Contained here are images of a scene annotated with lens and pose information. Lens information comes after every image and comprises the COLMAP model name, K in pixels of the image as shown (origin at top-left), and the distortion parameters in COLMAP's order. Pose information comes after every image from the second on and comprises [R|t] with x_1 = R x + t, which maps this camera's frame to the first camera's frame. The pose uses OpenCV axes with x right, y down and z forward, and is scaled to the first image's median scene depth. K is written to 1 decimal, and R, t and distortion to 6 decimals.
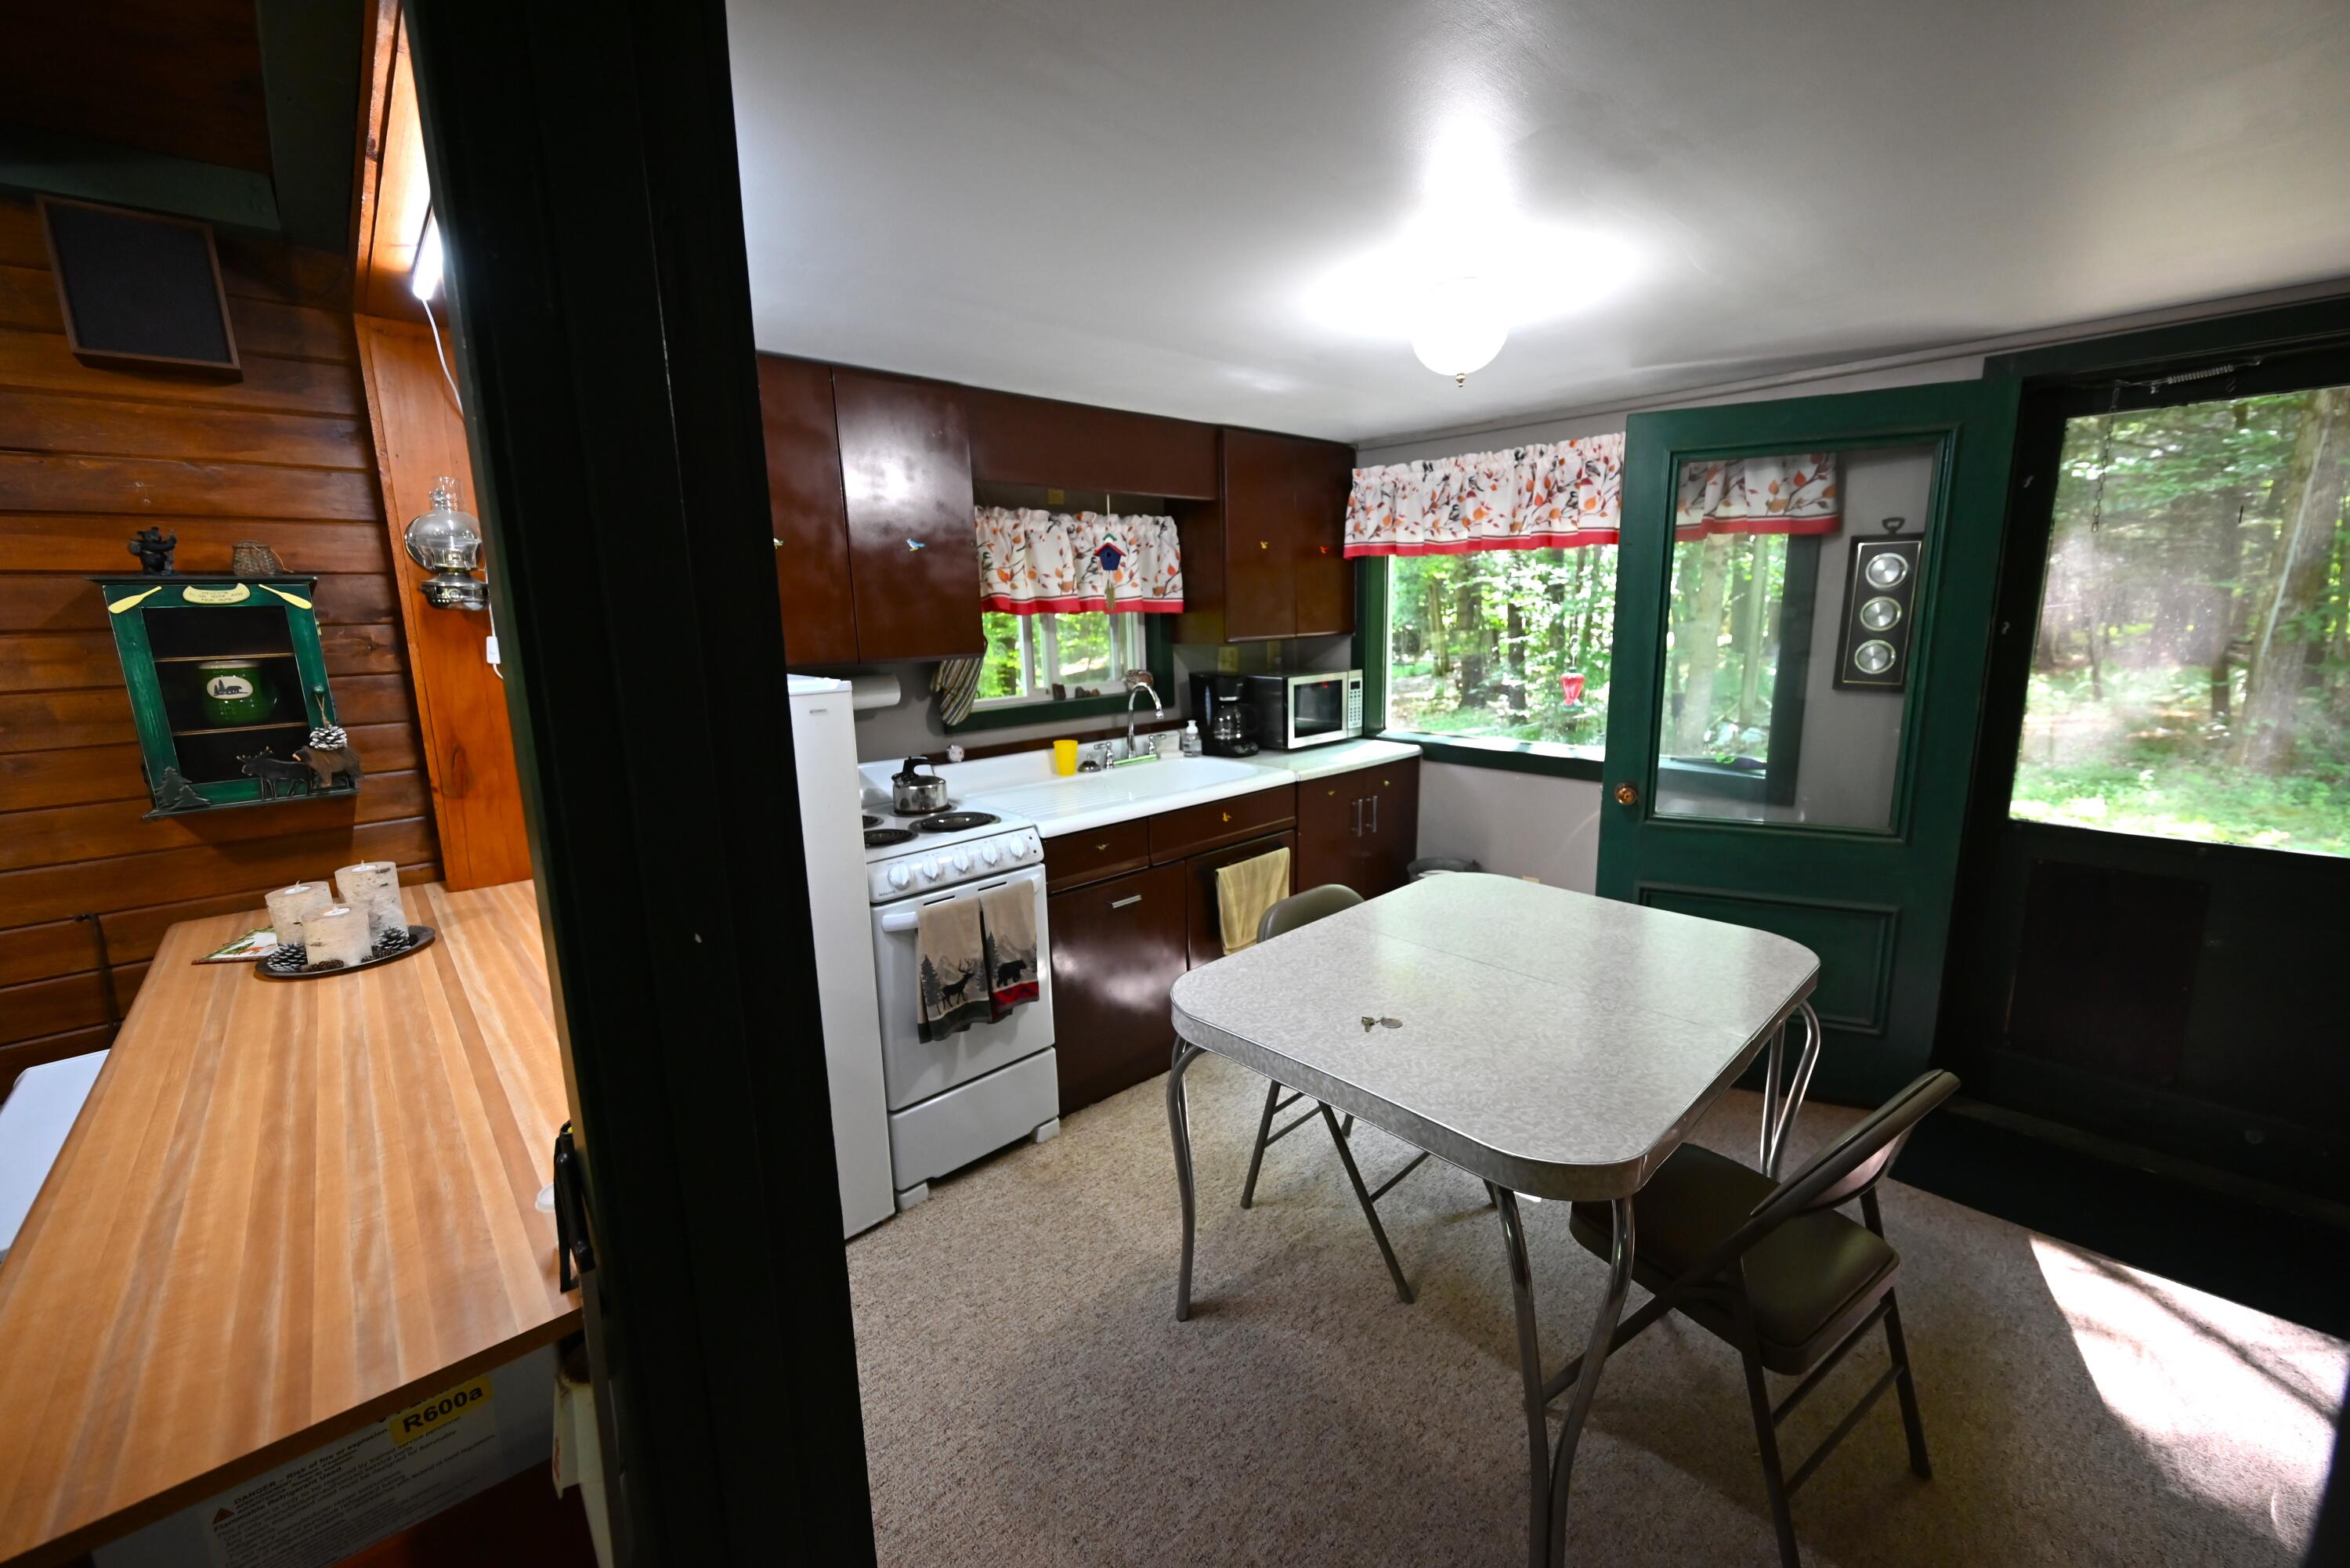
lens RADIAL K [[917.6, 0, 1185.3], [0, 917.6, 783.5], [0, 0, 1]] dist [-0.002845, 0.000983]
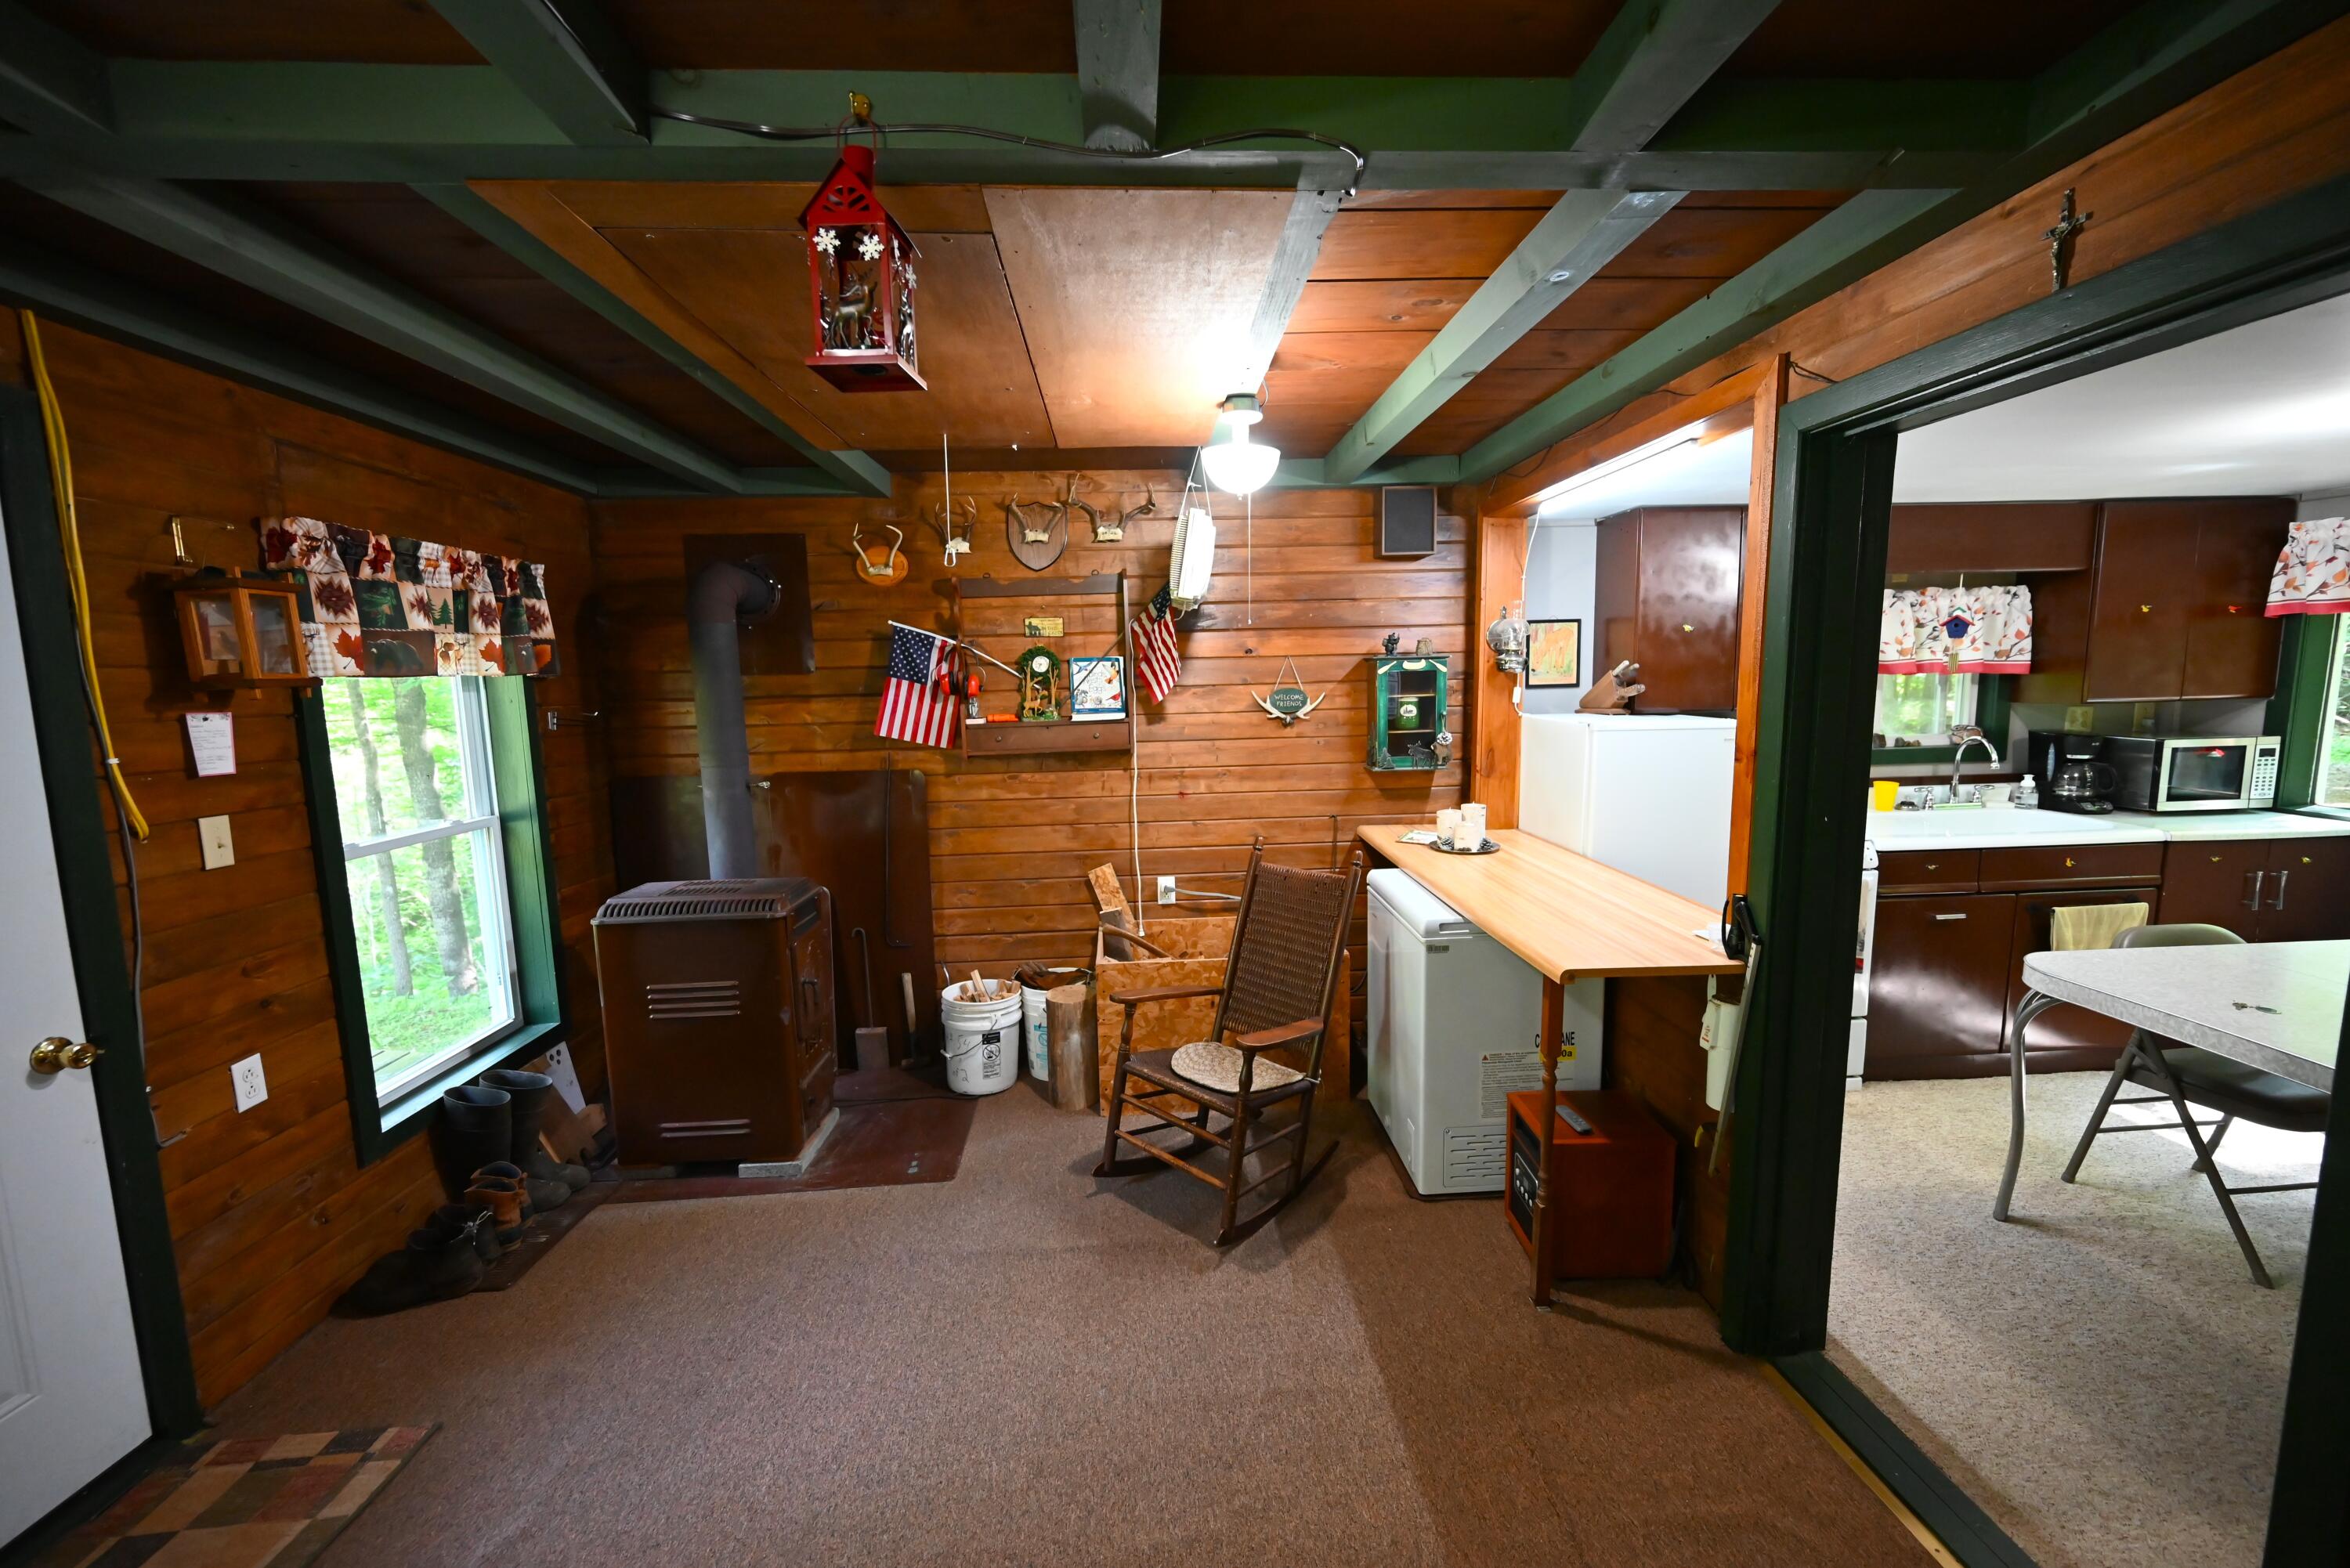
lens RADIAL K [[917.6, 0, 1180.3], [0, 917.6, 790.0], [0, 0, 1]] dist [-0.002845, 0.000983]
pose [[0.765182, 0.090142, -0.637472, -0.071541], [-0.118335, 0.992972, -0.001631, 0.071672], [0.632845, 0.076683, 0.770472, -0.468074]]
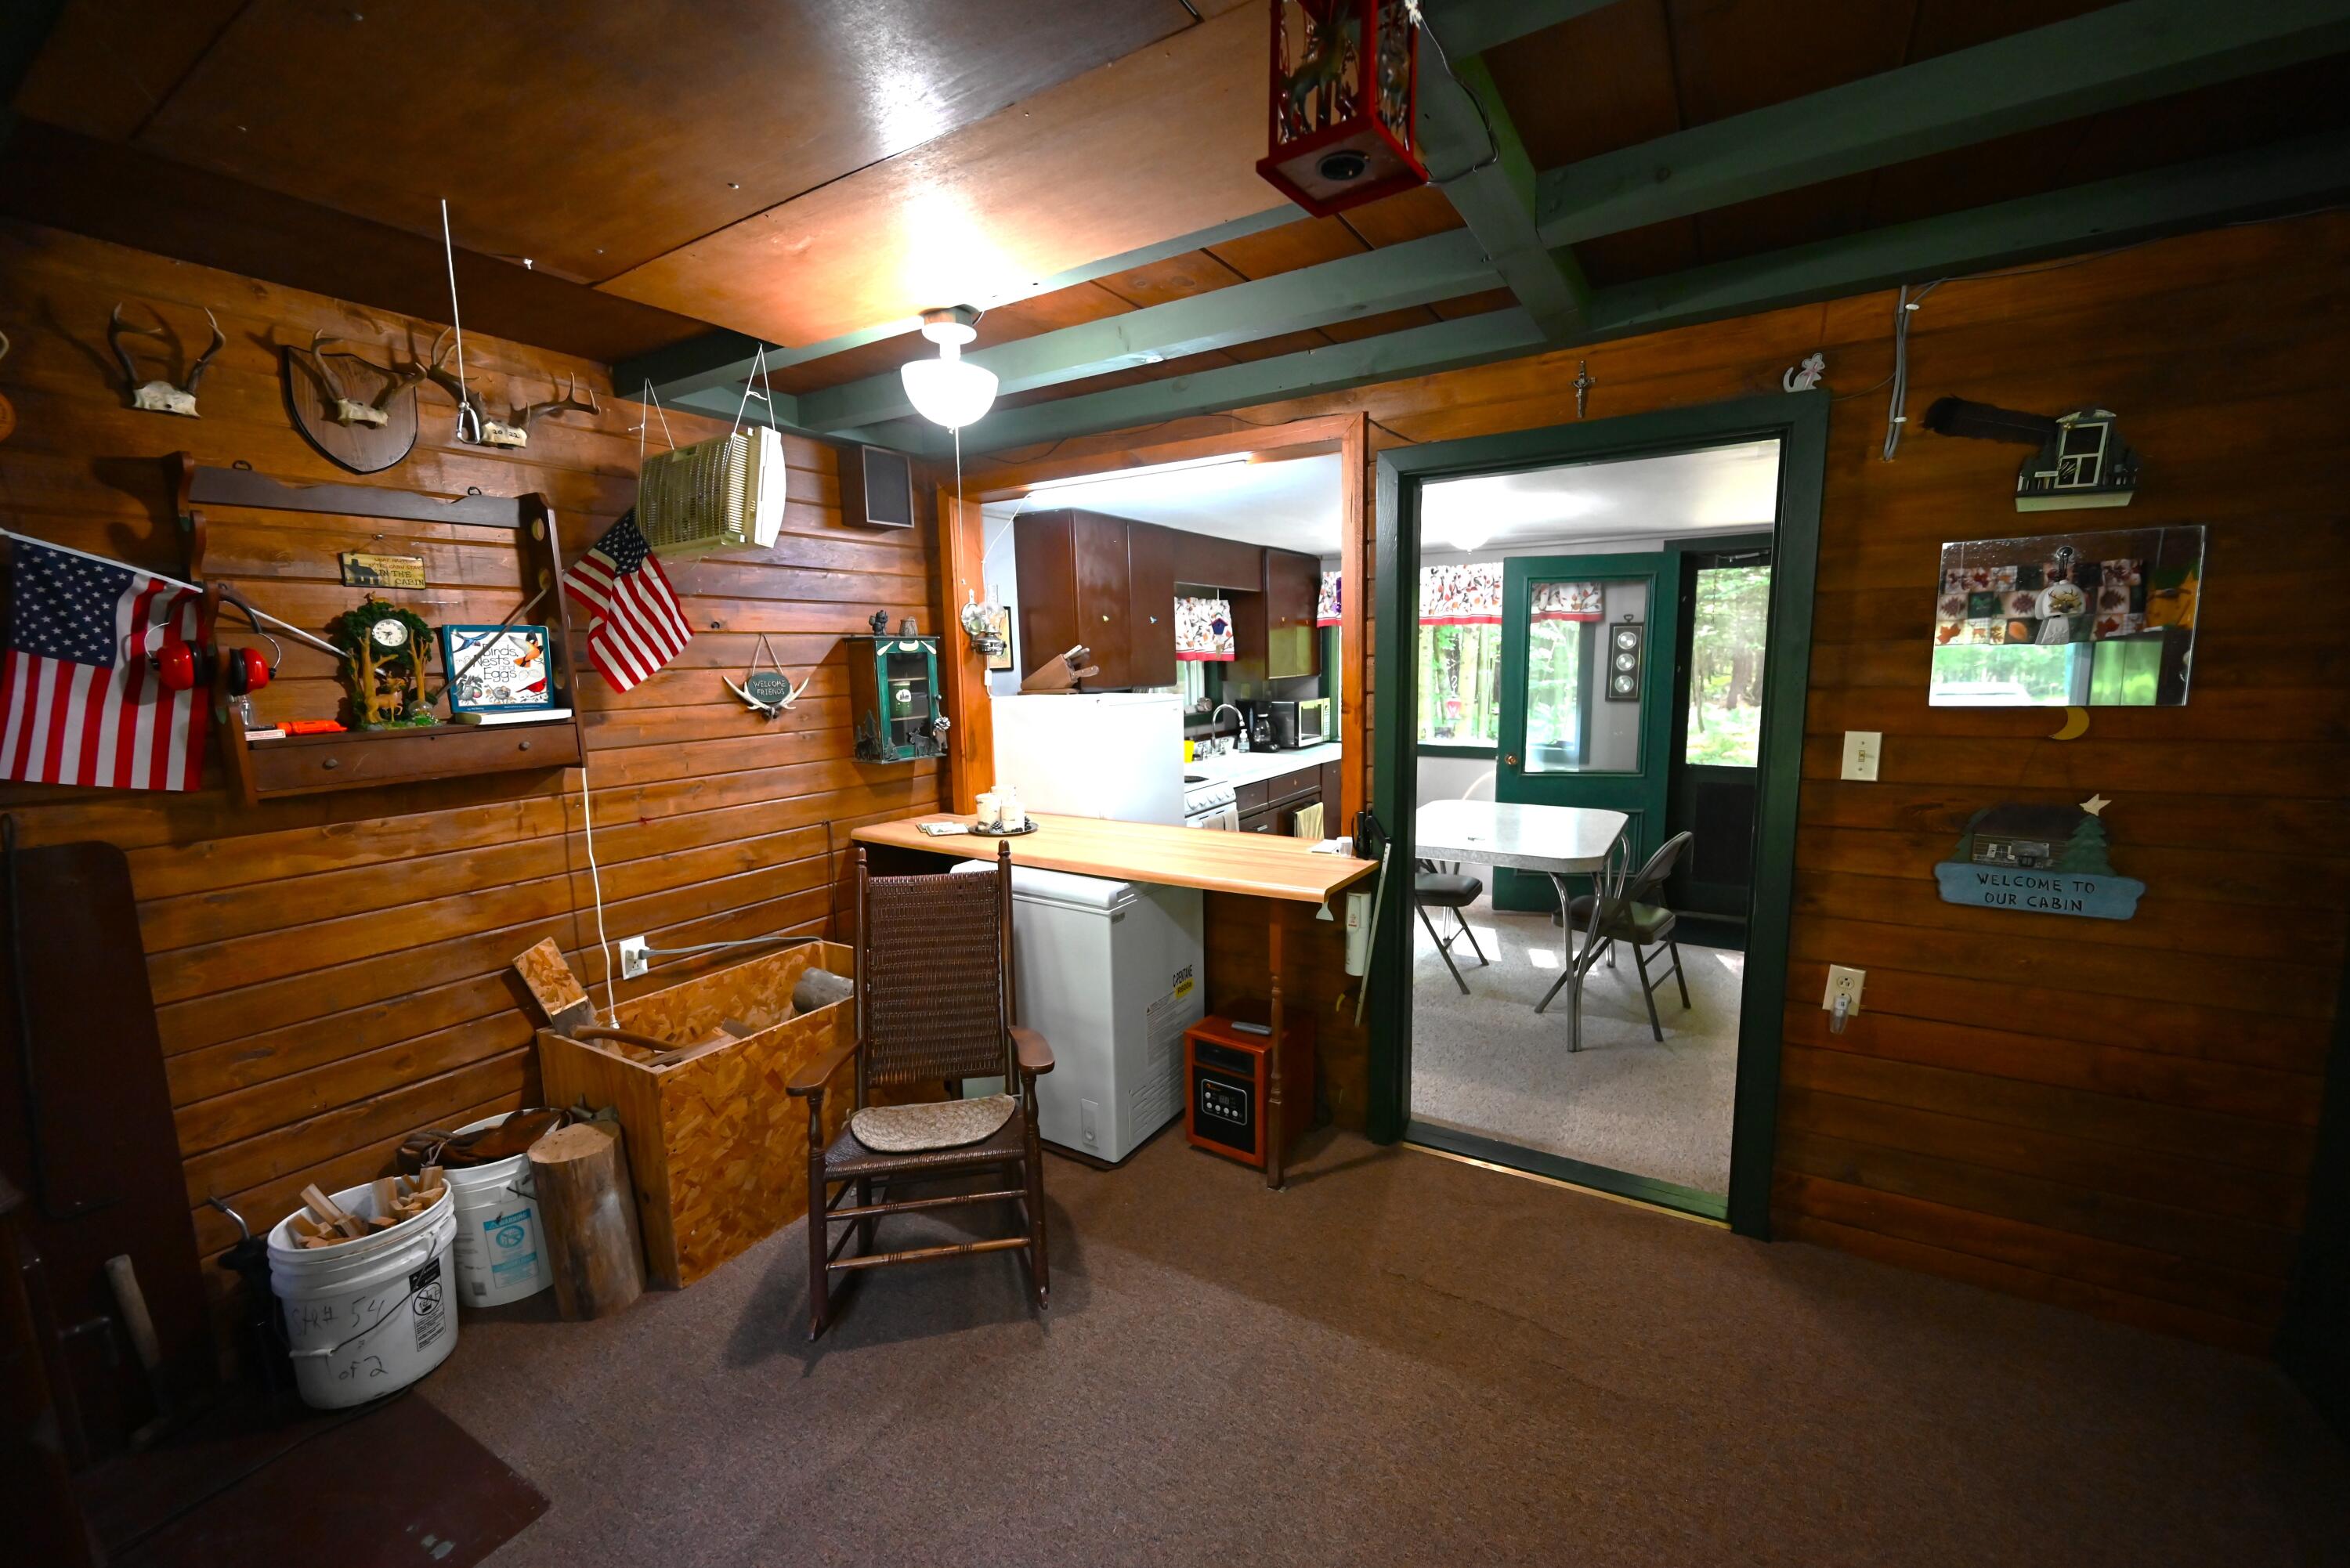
lens RADIAL K [[917.6, 0, 1176.6], [0, 917.6, 792.0], [0, 0, 1]] dist [-0.002845, 0.000983]
pose [[0.965068, -0.032357, 0.259994, -0.550624], [0.044791, 0.998111, -0.042038, 0.105514], [-0.258143, 0.052215, 0.964695, -0.506824]]
